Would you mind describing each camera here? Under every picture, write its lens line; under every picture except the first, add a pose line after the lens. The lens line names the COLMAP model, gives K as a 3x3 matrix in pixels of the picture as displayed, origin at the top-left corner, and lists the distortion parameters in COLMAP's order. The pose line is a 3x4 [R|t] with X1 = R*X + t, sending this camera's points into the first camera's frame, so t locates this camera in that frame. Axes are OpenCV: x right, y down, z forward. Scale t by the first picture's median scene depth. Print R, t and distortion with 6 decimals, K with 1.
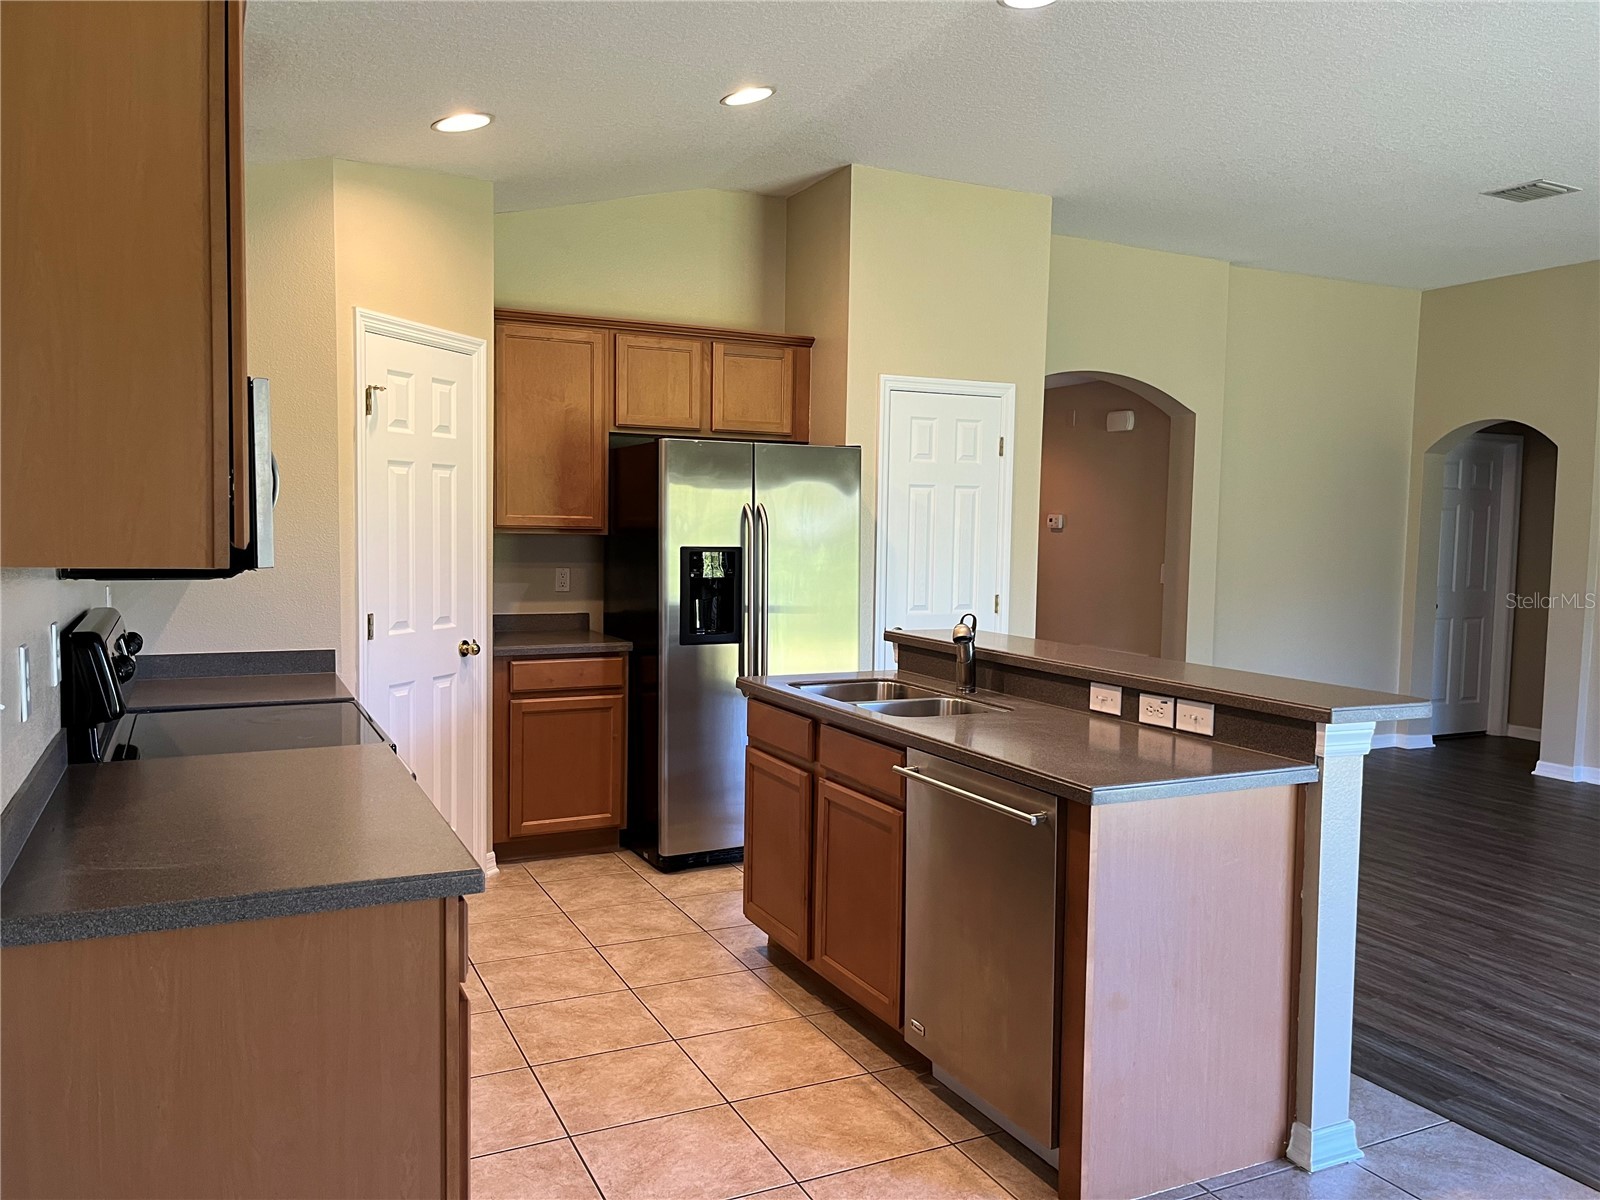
lens RADIAL K [[1216.0, 0, 808.4], [0, 1216.0, 607.3], [0, 0, 1]] dist [0.058749, -0.078595]
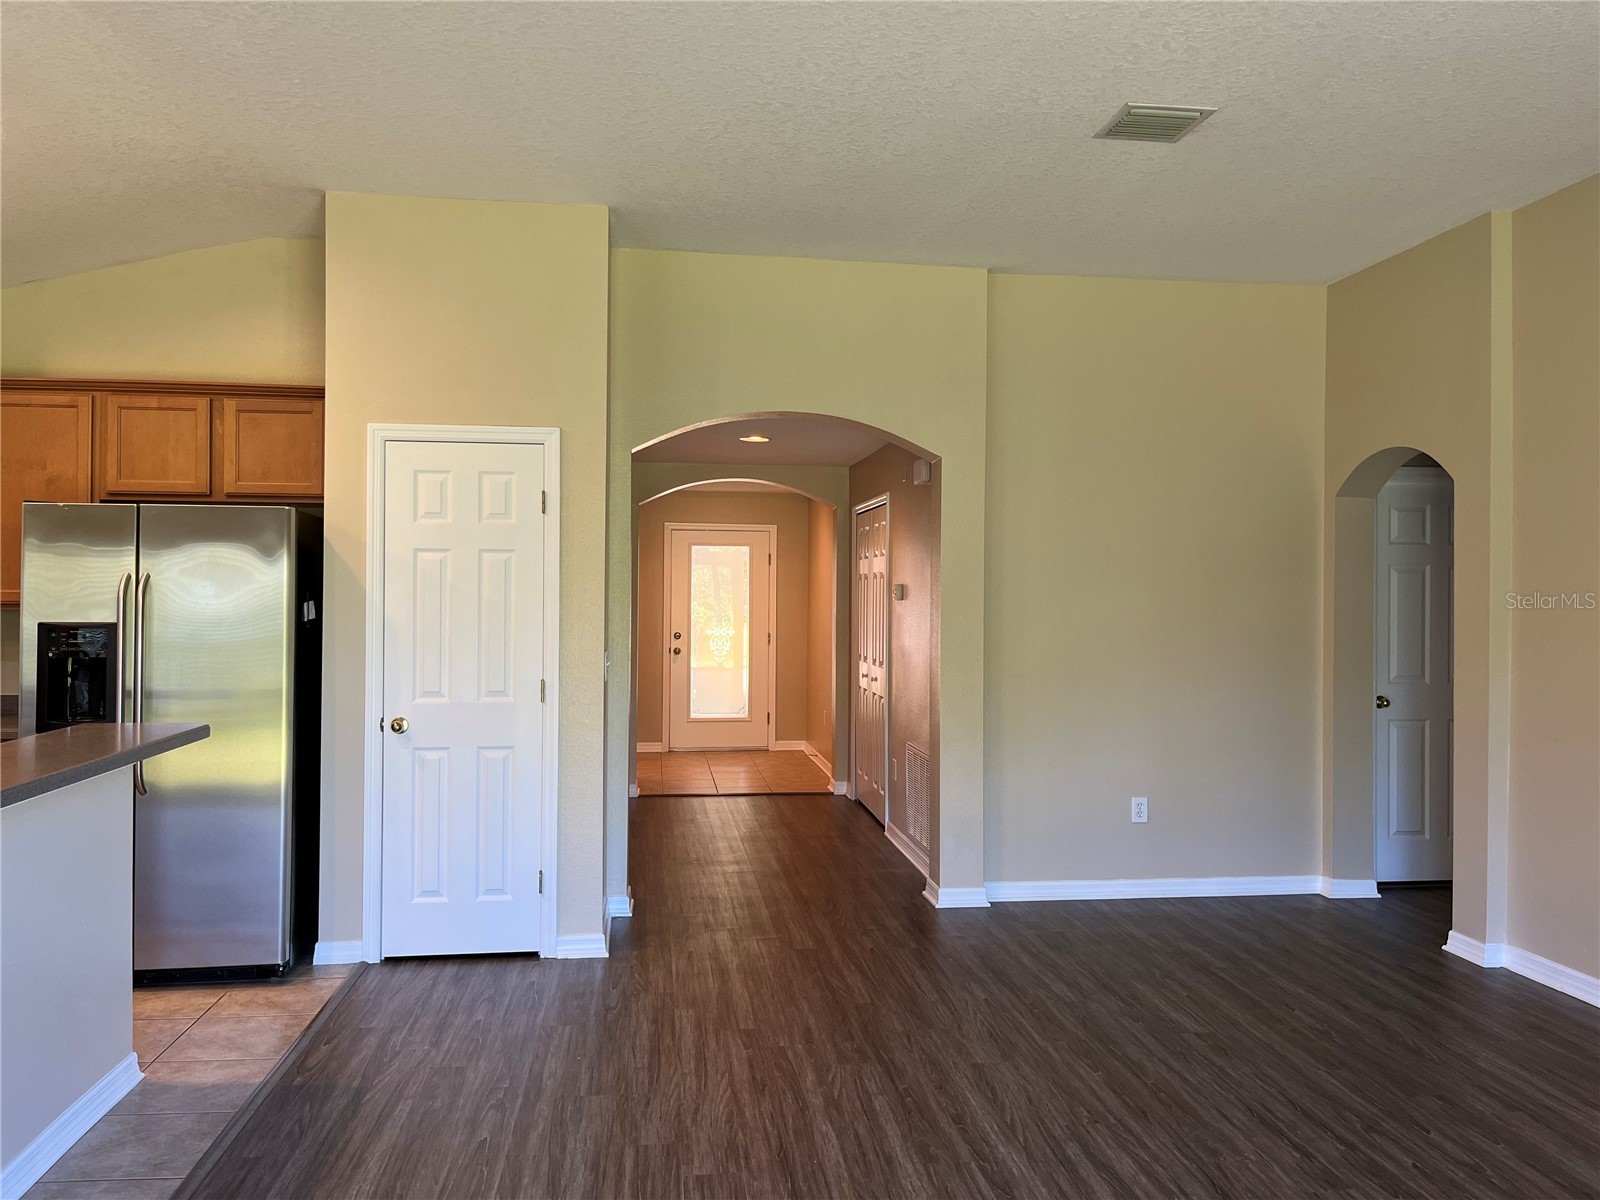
lens RADIAL K [[1216.0, 0, 806.4], [0, 1216.0, 587.3], [0, 0, 1]] dist [0.058749, -0.078595]
pose [[0.947485, -0.010909, -0.319615, 0.718174], [-0.014563, 0.996909, -0.077199, -0.014036], [0.319470, 0.077800, 0.944397, 0.326030]]
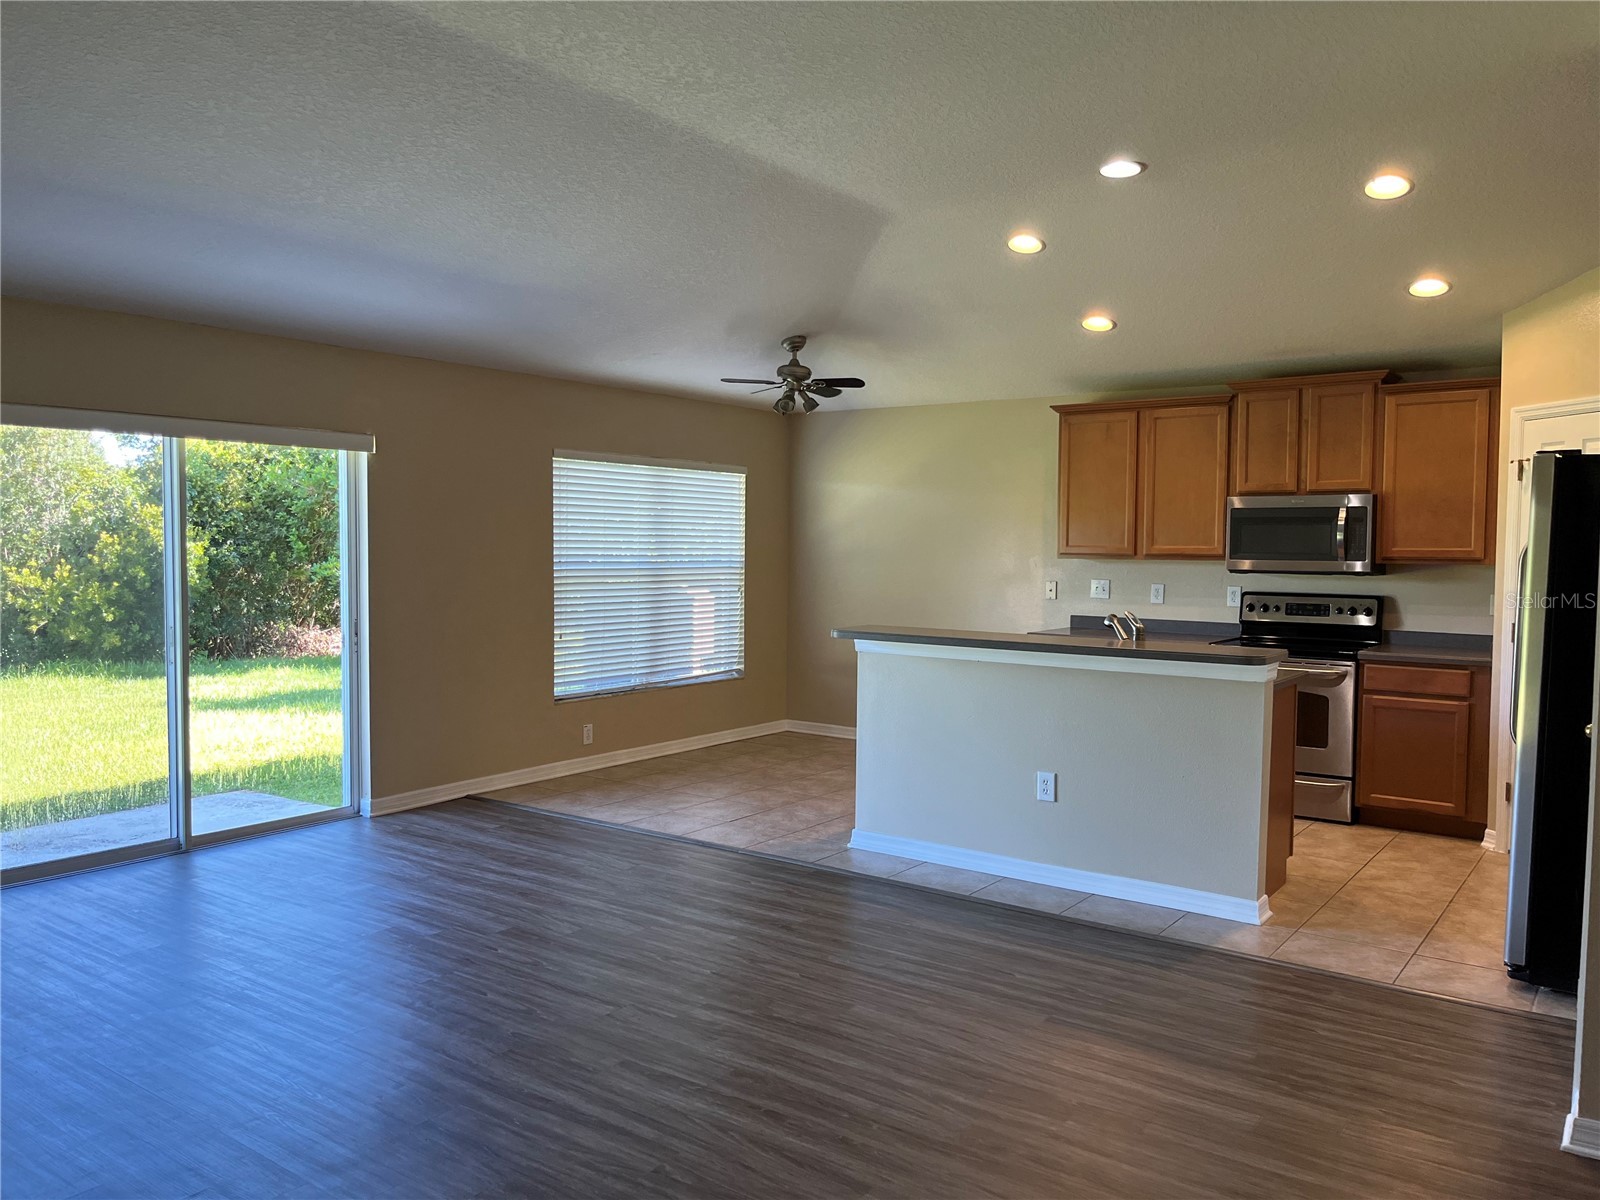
lens RADIAL K [[1216.0, 0, 806.9], [0, 1216.0, 604.6], [0, 0, 1]] dist [0.058749, -0.078595]
pose [[-0.882525, -0.001721, -0.470263, 0.859846], [-0.058936, 0.992514, 0.106971, -0.100500], [0.466559, 0.122120, -0.876019, 1.580168]]
